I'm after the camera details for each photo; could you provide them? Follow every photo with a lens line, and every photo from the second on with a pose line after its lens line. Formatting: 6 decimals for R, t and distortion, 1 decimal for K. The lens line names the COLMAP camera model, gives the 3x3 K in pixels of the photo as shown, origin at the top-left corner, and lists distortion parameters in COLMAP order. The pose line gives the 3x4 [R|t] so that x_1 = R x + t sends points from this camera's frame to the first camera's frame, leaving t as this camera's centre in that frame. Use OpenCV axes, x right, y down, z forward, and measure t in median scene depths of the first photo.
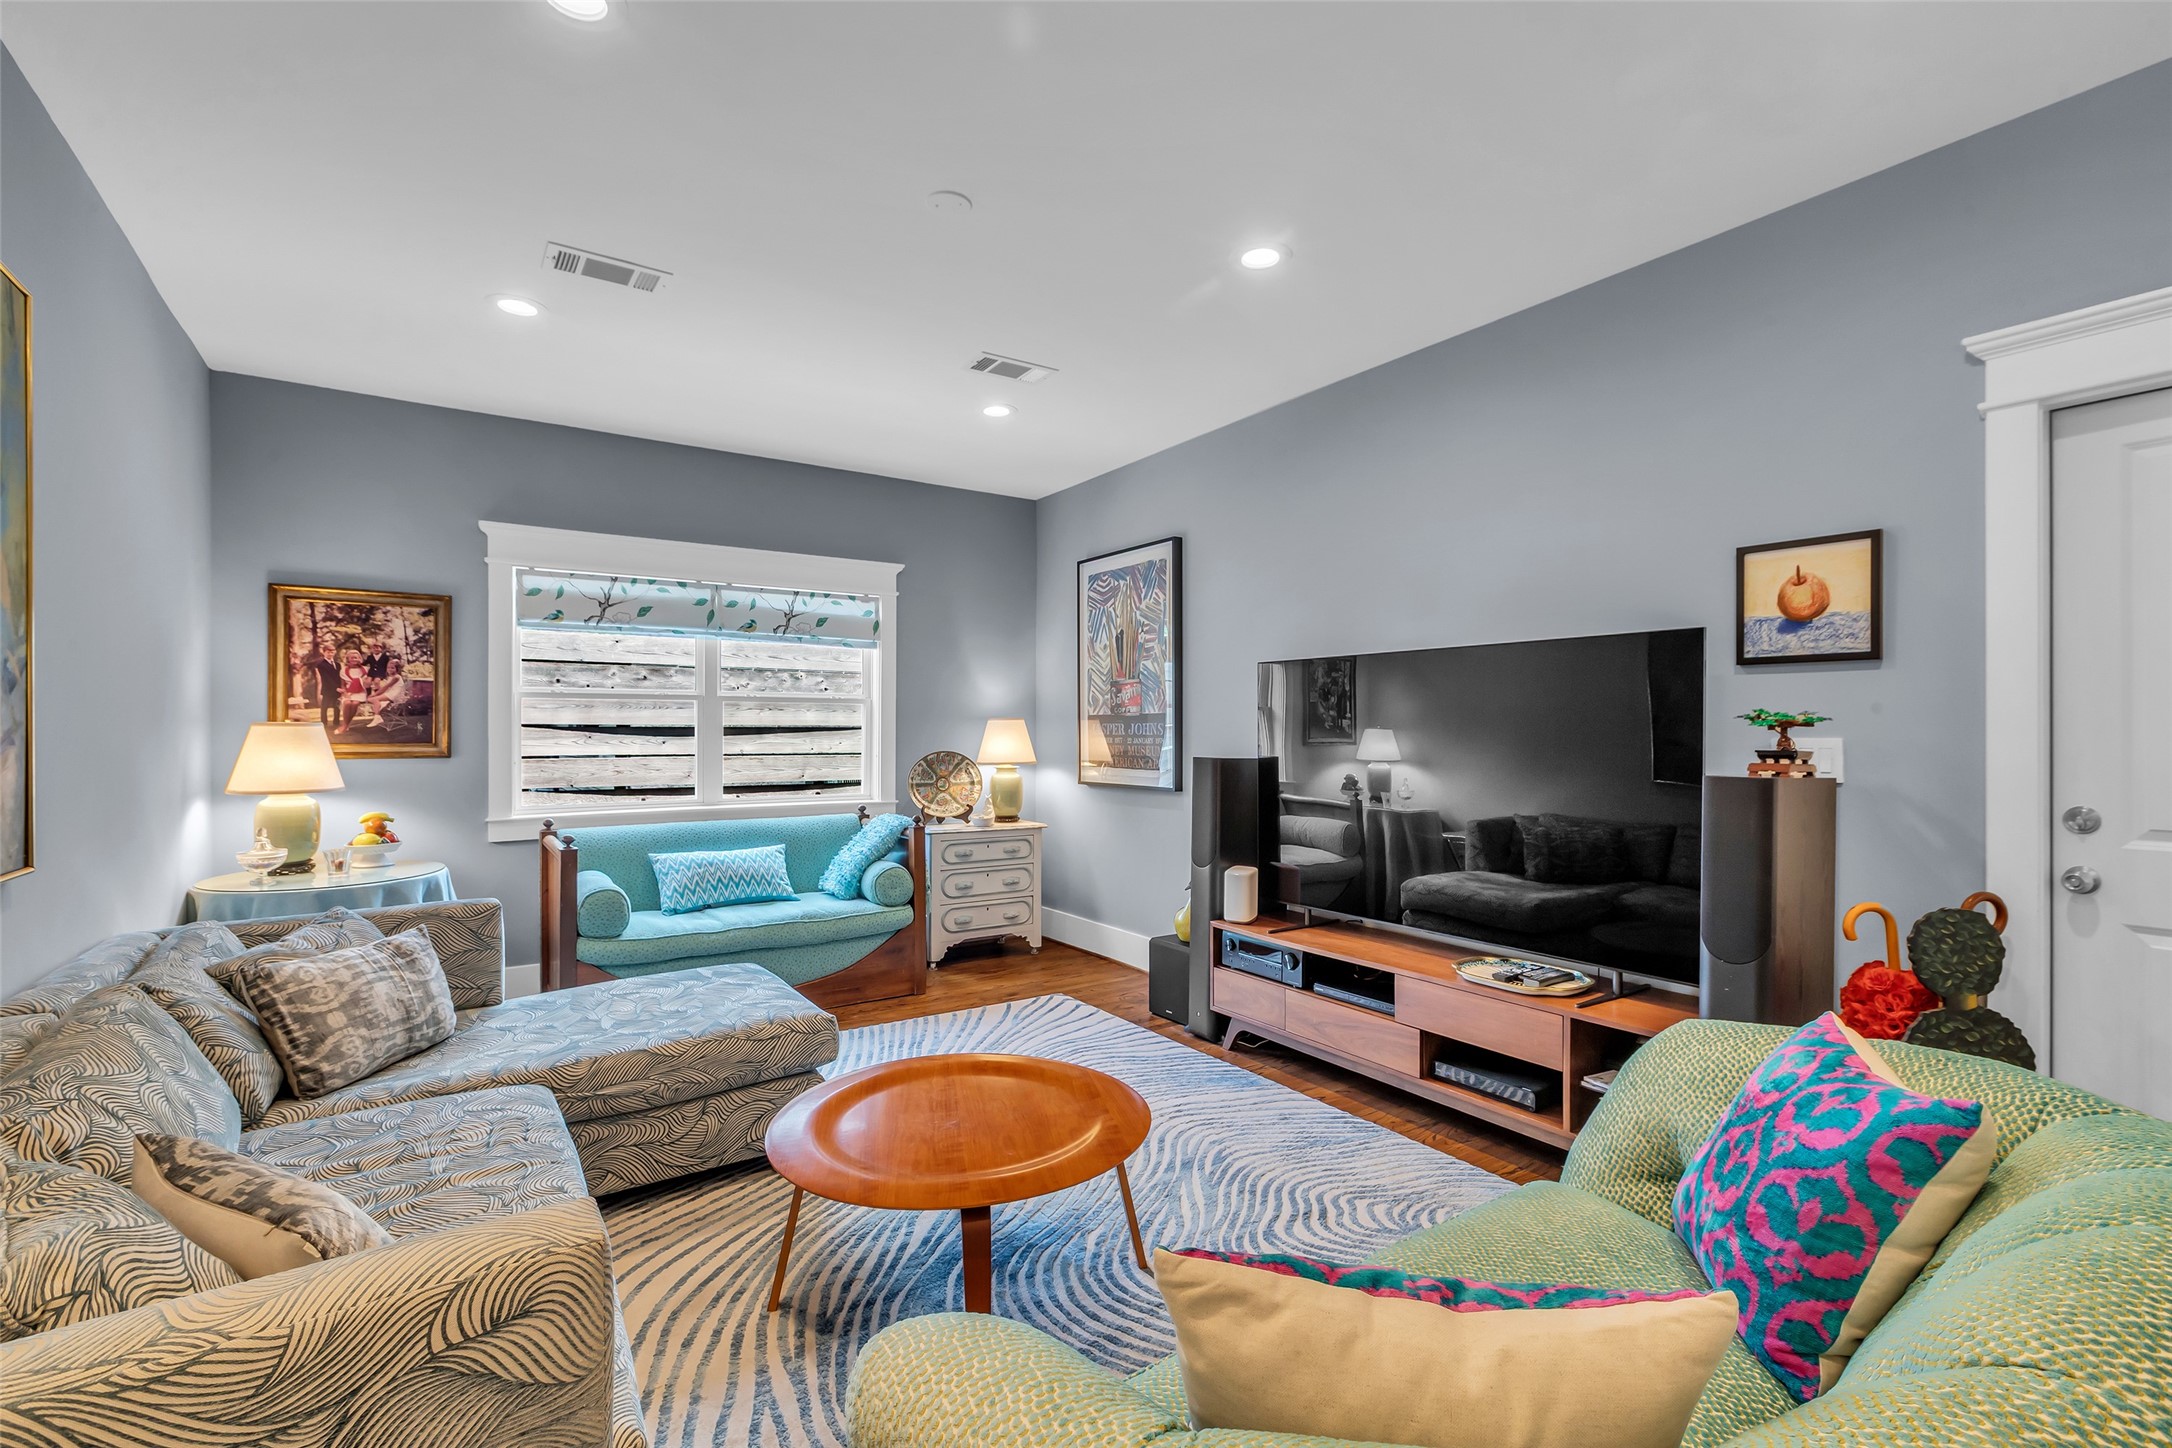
lens RADIAL K [[968.3, 0, 1106.3], [0, 968.3, 729.4], [0, 0, 1]] dist [-0.003303, 0.003973]
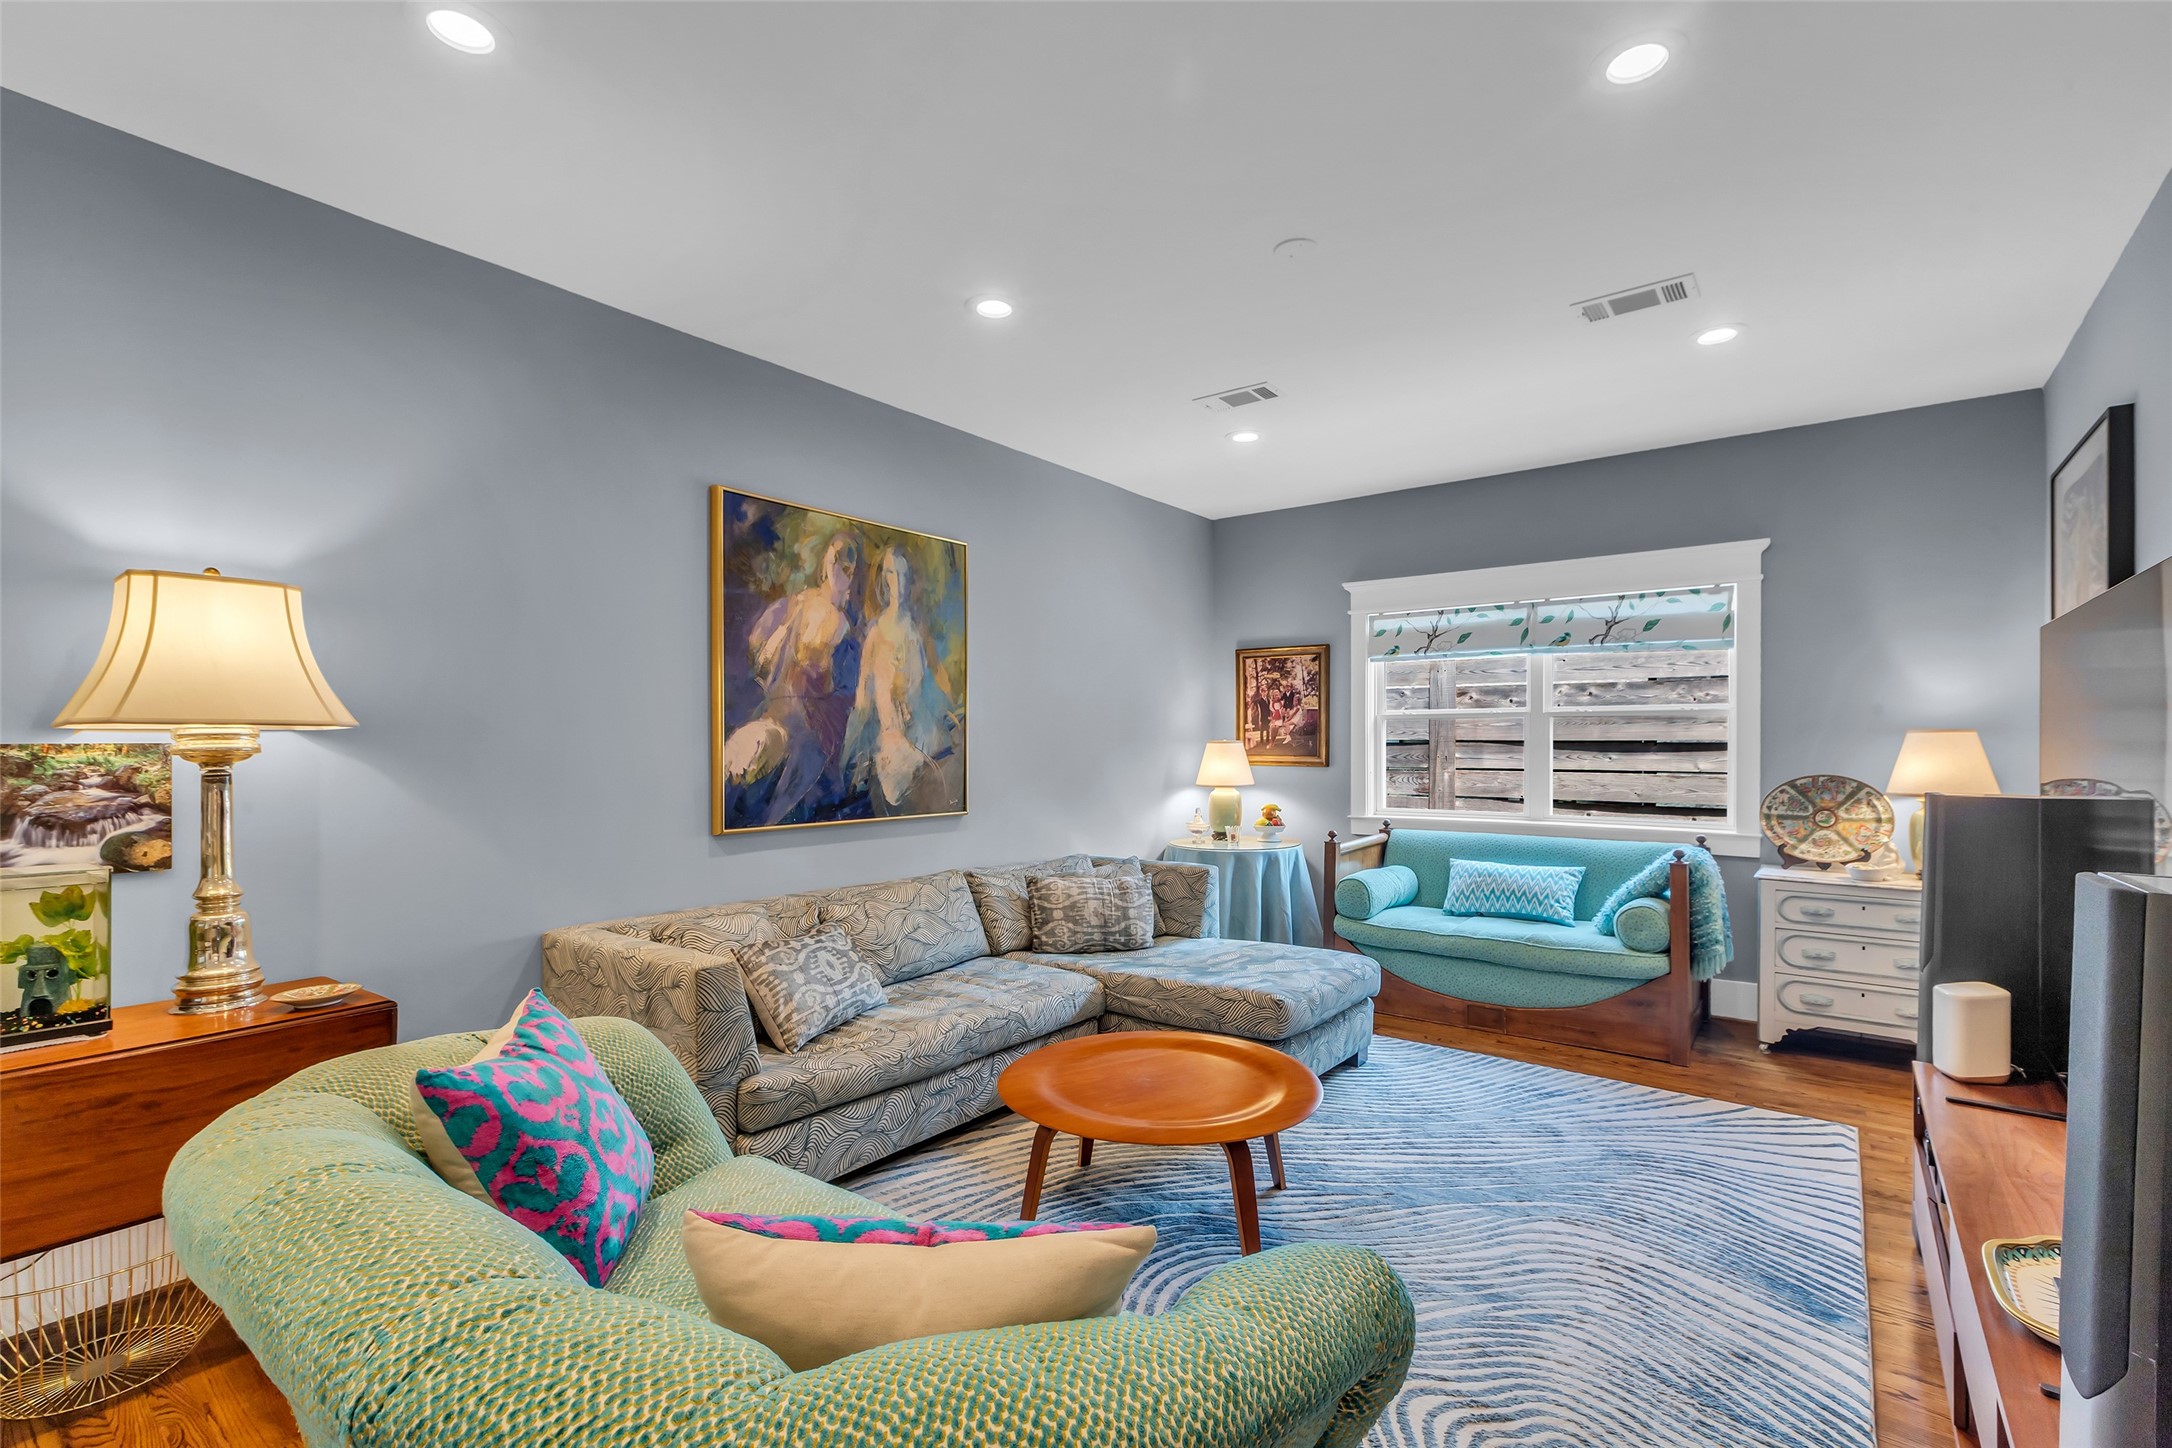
lens RADIAL K [[968.3, 0, 1092.6], [0, 968.3, 751.3], [0, 0, 1]] dist [-0.003303, 0.003973]
pose [[0.308177, 0.008455, -0.951292, 0.487749], [0.001515, 0.999955, 0.009379, -0.004966], [0.951328, -0.004332, 0.308150, 0.292602]]
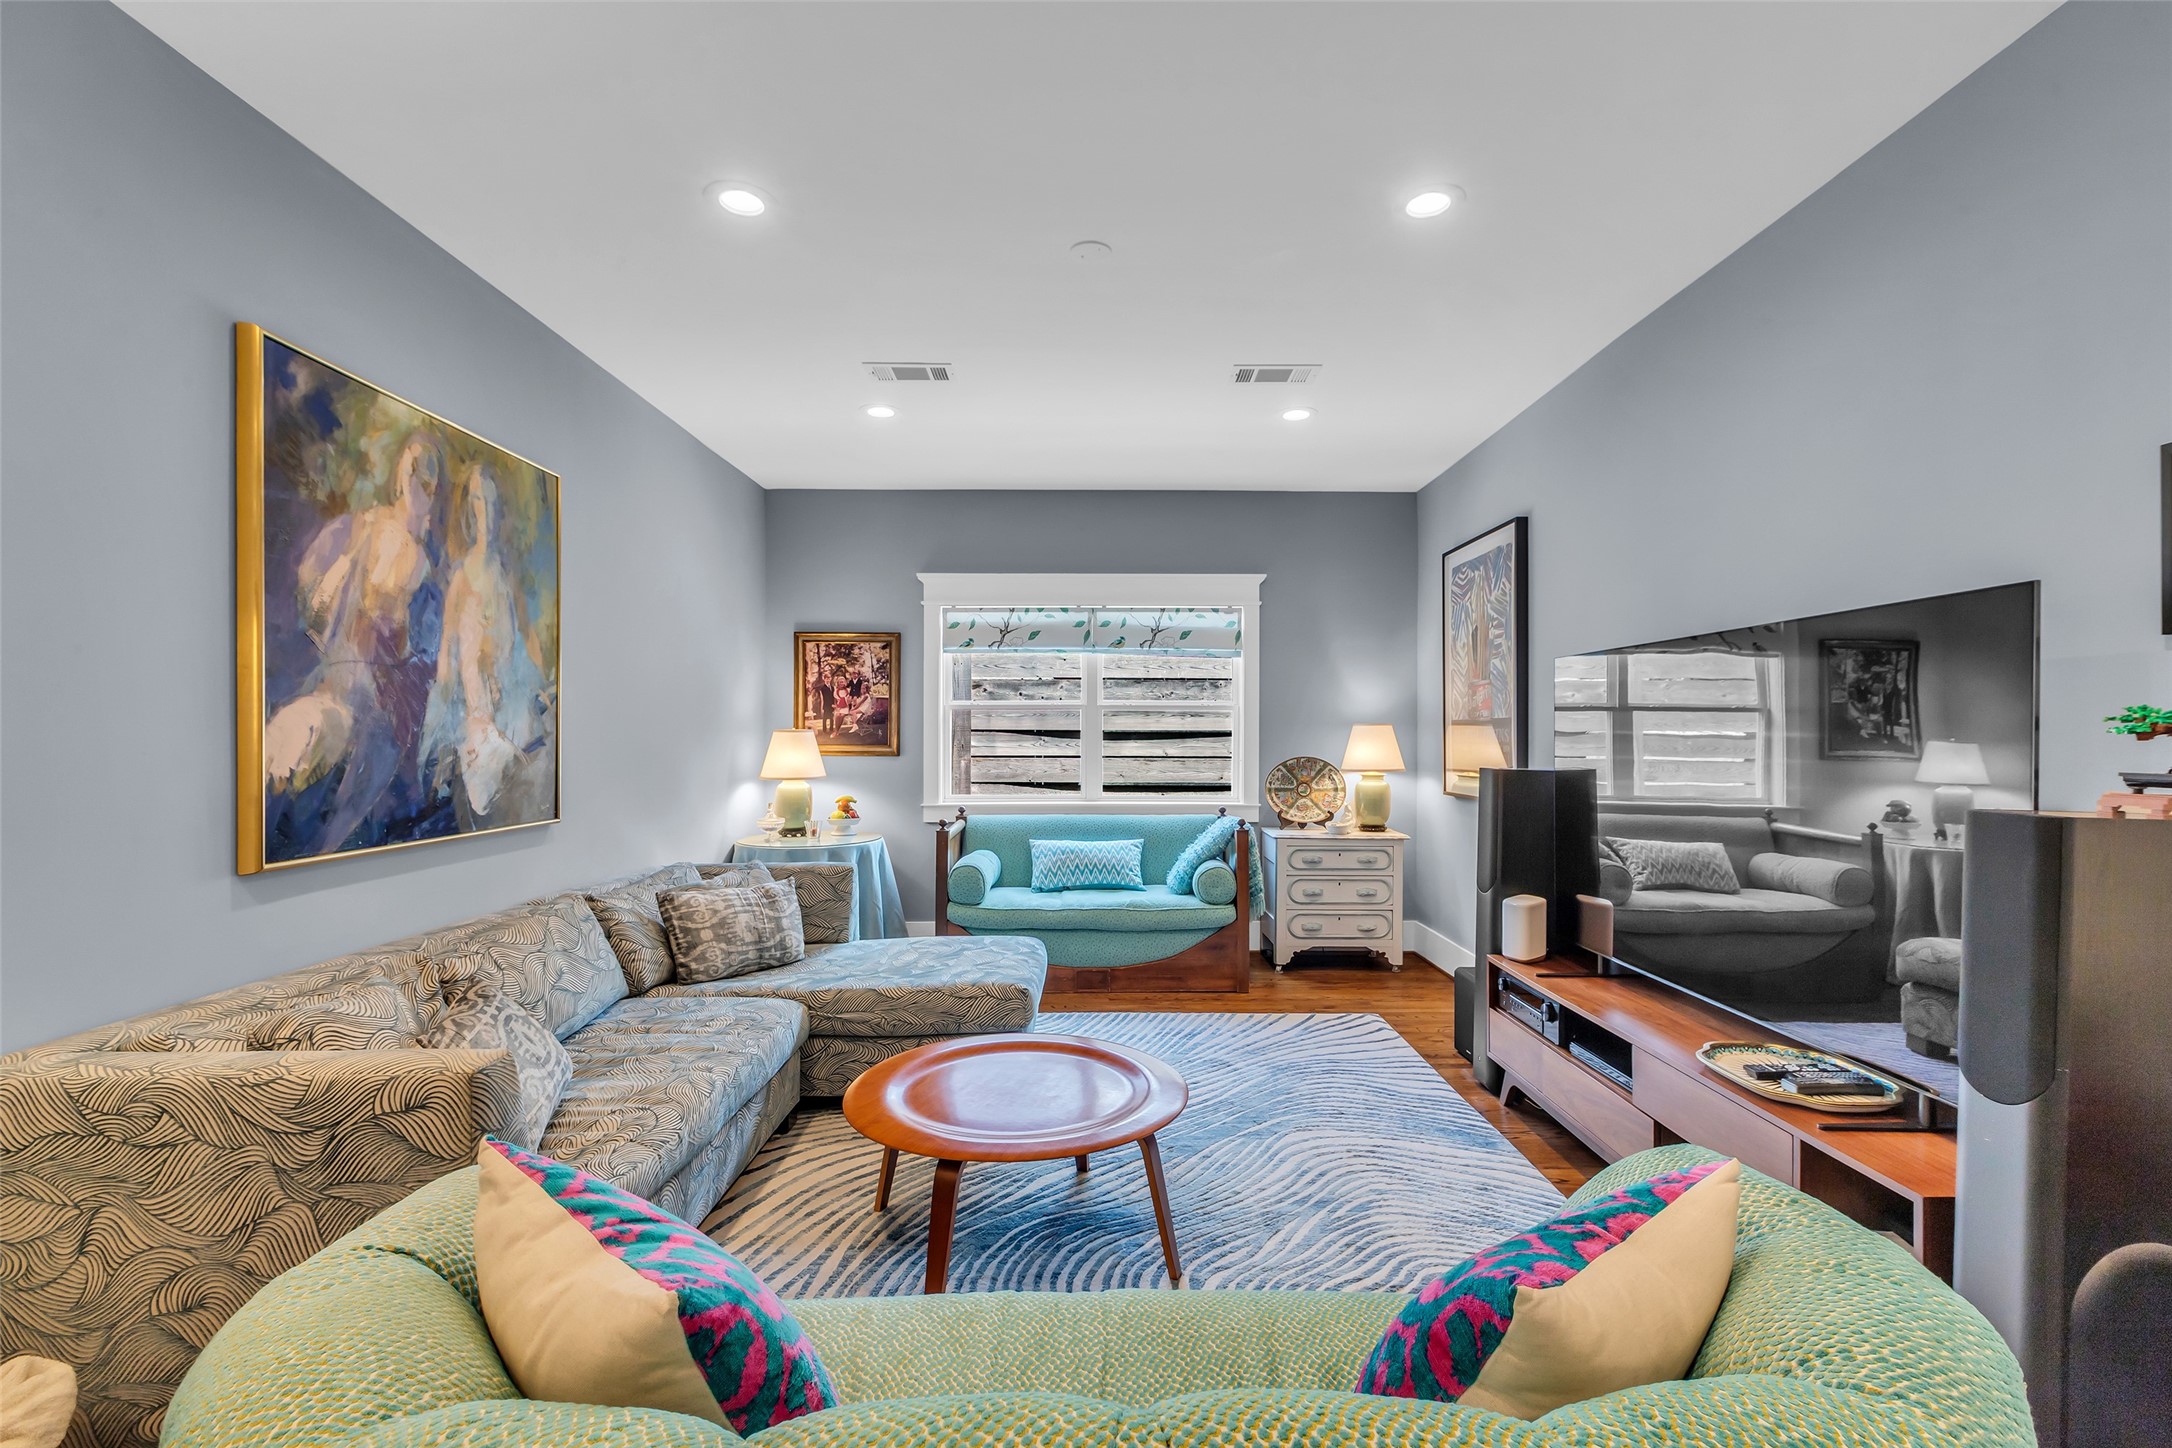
lens RADIAL K [[968.3, 0, 1103.8], [0, 968.3, 731.5], [0, 0, 1]] dist [-0.003303, 0.003973]
pose [[0.829586, 0.000699, -0.558379, 0.286426], [-0.001031, 0.999999, -0.000280, -0.003937], [0.558378, 0.000808, 0.829586, 0.070071]]
